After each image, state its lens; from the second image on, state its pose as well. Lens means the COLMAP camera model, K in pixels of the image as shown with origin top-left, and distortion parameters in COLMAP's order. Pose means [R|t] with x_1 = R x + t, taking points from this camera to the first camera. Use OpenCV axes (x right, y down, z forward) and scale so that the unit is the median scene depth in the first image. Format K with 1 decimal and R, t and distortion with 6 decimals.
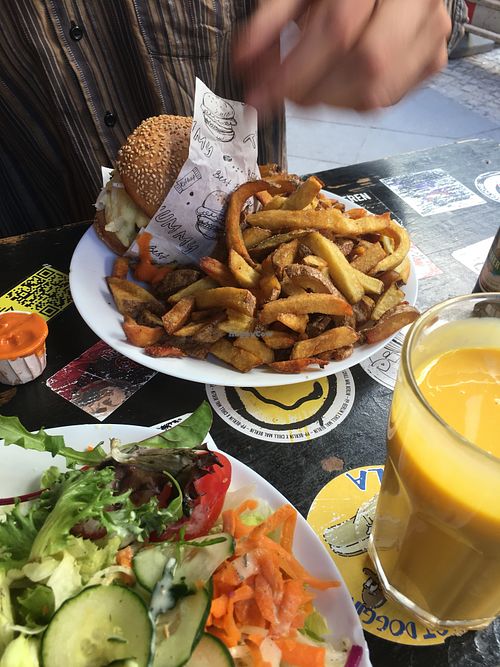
lens RADIAL K [[509.9, 0, 260.2], [0, 509.9, 333.6], [0, 0, 1]] dist [0.011390, 0.004131]
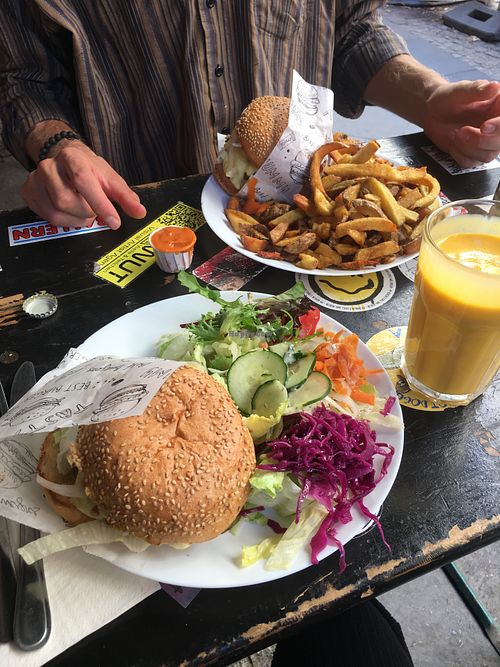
lens RADIAL K [[510.7, 0, 262.9], [0, 510.7, 332.8], [0, 0, 1]] dist [0.046962, -0.097756]
pose [[0.997359, 0.036809, -0.062611, -0.101888], [-0.034818, 0.998862, 0.032600, 0.213950], [0.063739, -0.030334, 0.997505, -0.515927]]
